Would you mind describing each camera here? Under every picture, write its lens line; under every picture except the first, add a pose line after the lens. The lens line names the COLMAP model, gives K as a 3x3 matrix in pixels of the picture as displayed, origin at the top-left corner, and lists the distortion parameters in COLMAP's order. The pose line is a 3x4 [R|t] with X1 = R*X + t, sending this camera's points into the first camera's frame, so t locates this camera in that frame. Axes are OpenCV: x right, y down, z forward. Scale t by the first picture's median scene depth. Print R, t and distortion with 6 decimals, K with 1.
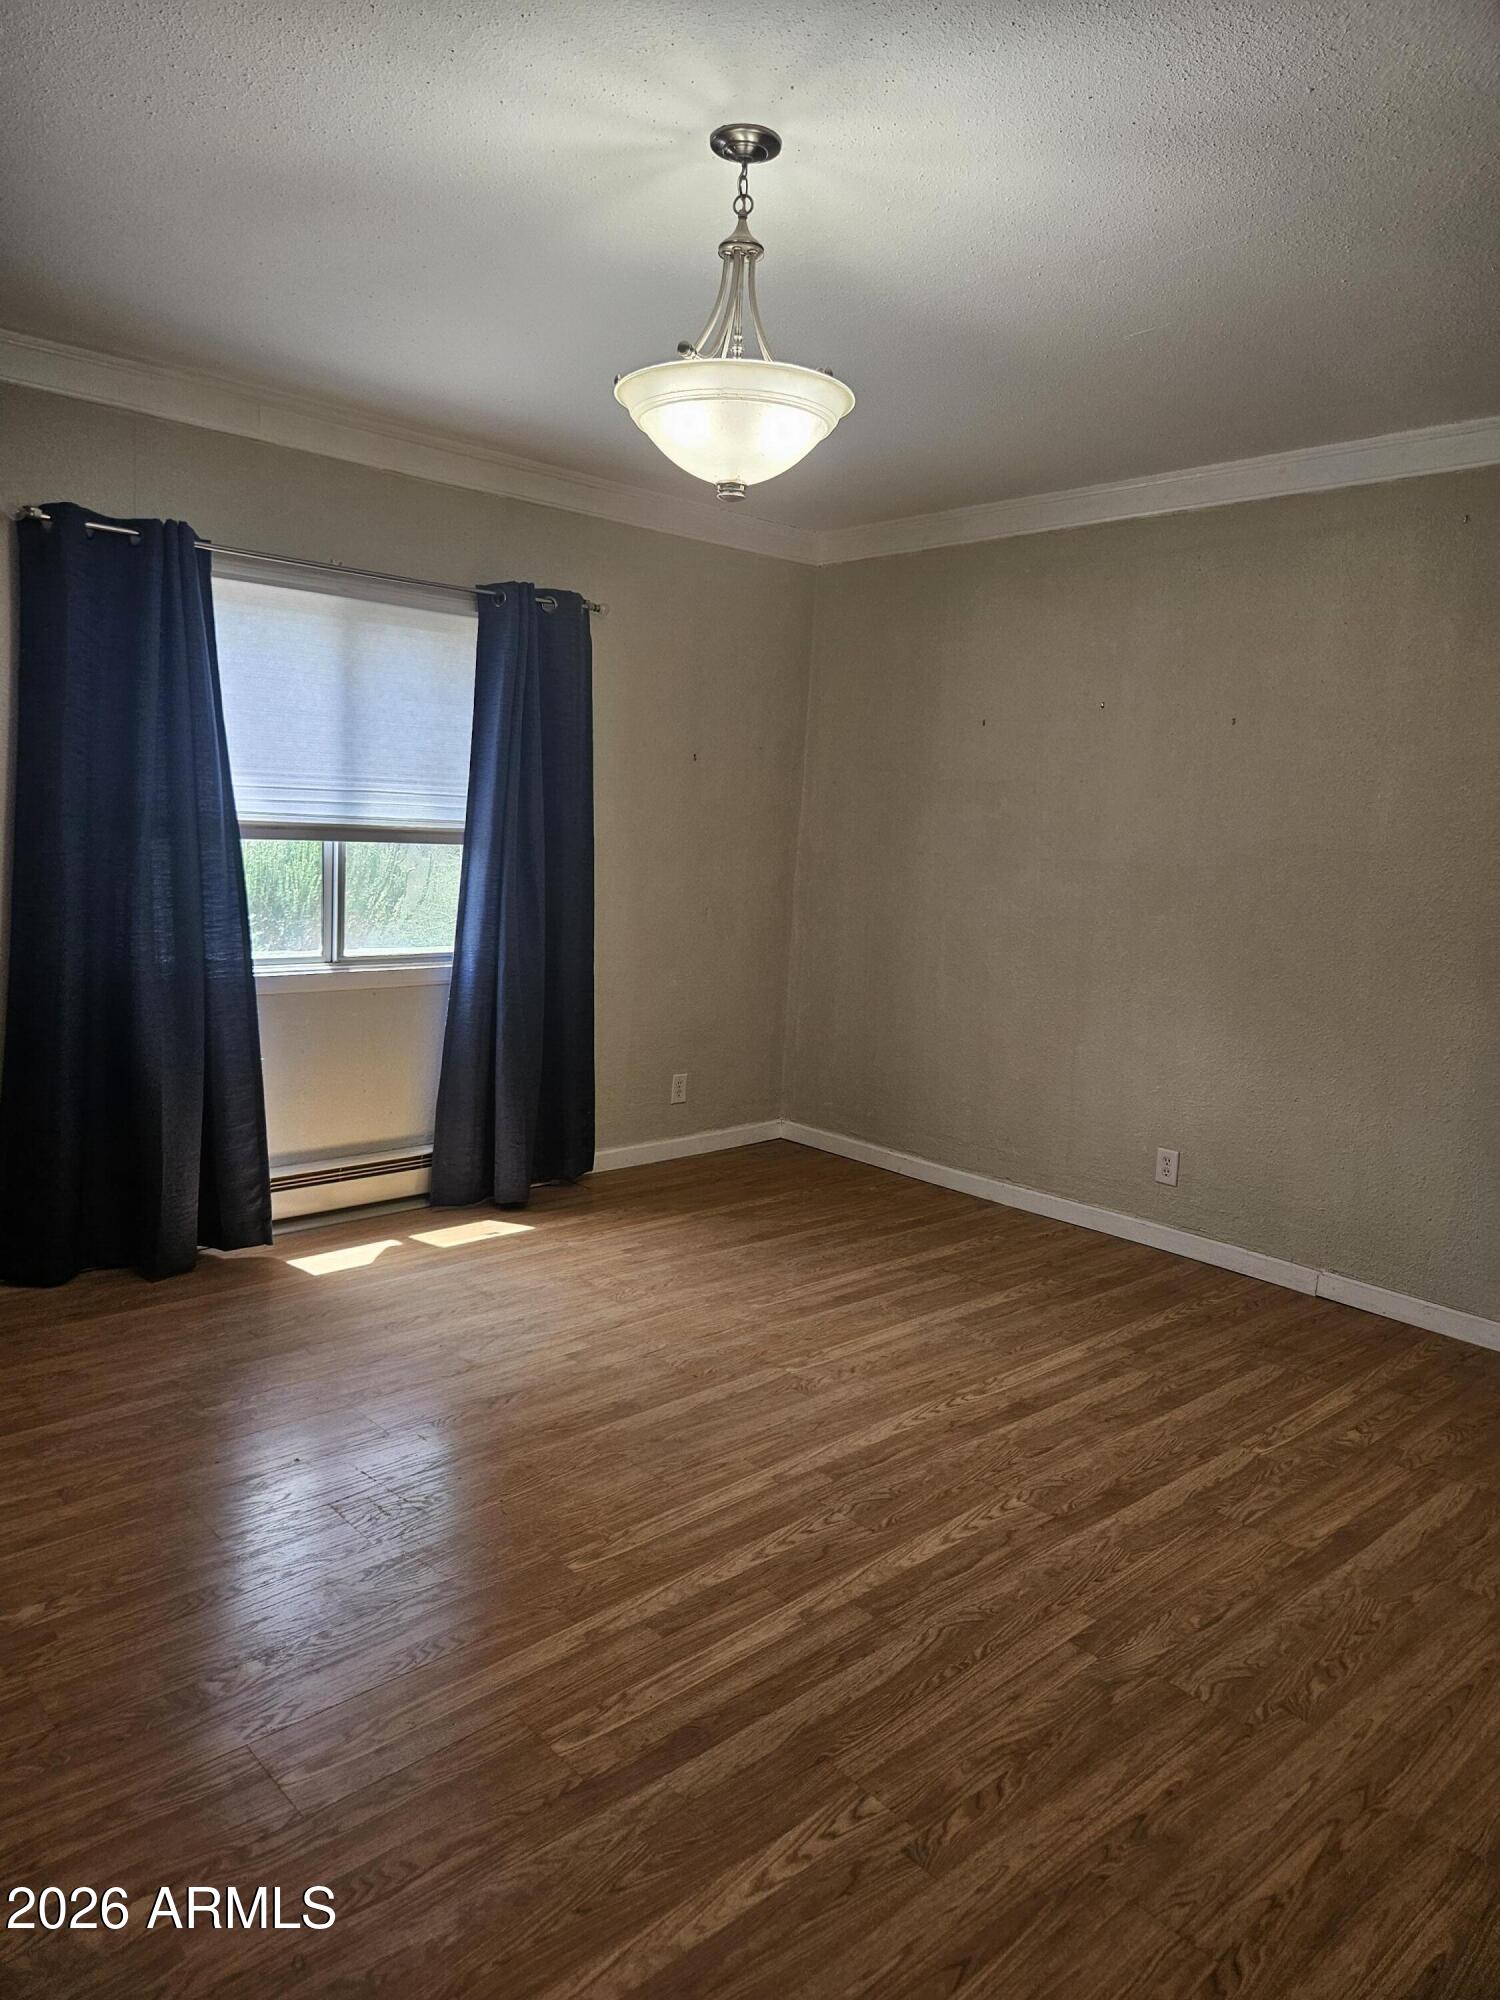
lens RADIAL K [[1340.5, 0, 747.4], [0, 1340.5, 961.0], [0, 0, 1]] dist [0.071763, -0.059744]
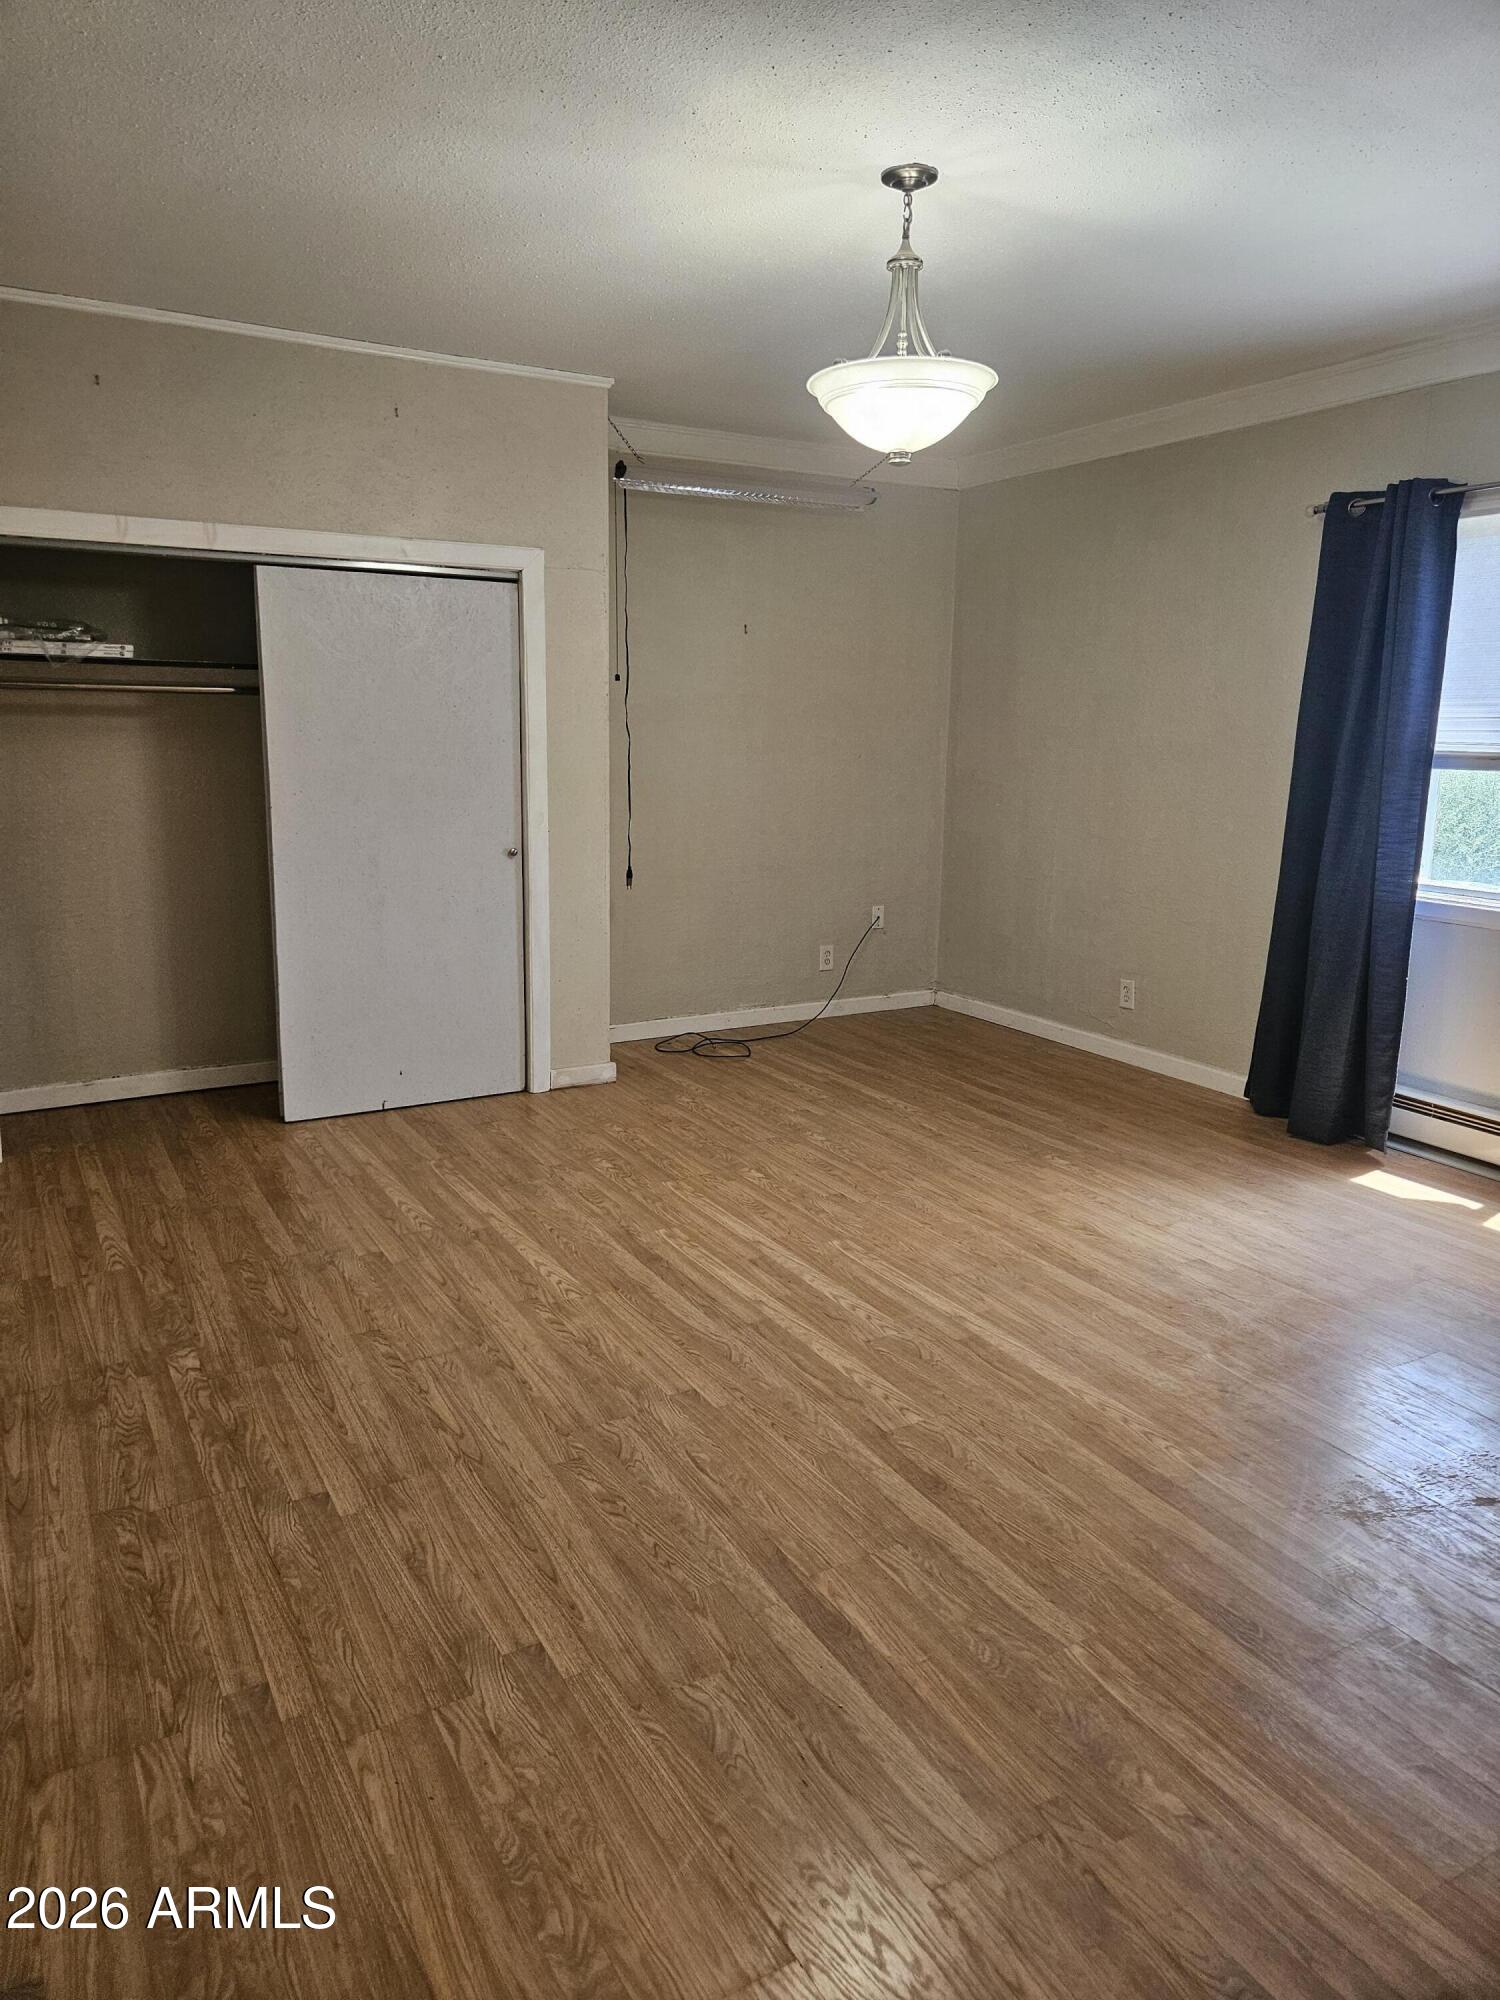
lens RADIAL K [[1340.5, 0, 738.6], [0, 1340.5, 996.5], [0, 0, 1]] dist [0.071763, -0.059744]
pose [[-0.226397, 0.151730, -0.962145, 1.149237], [-0.129312, 0.974367, 0.184085, -0.061991], [0.965413, 0.166093, -0.200973, 1.050735]]
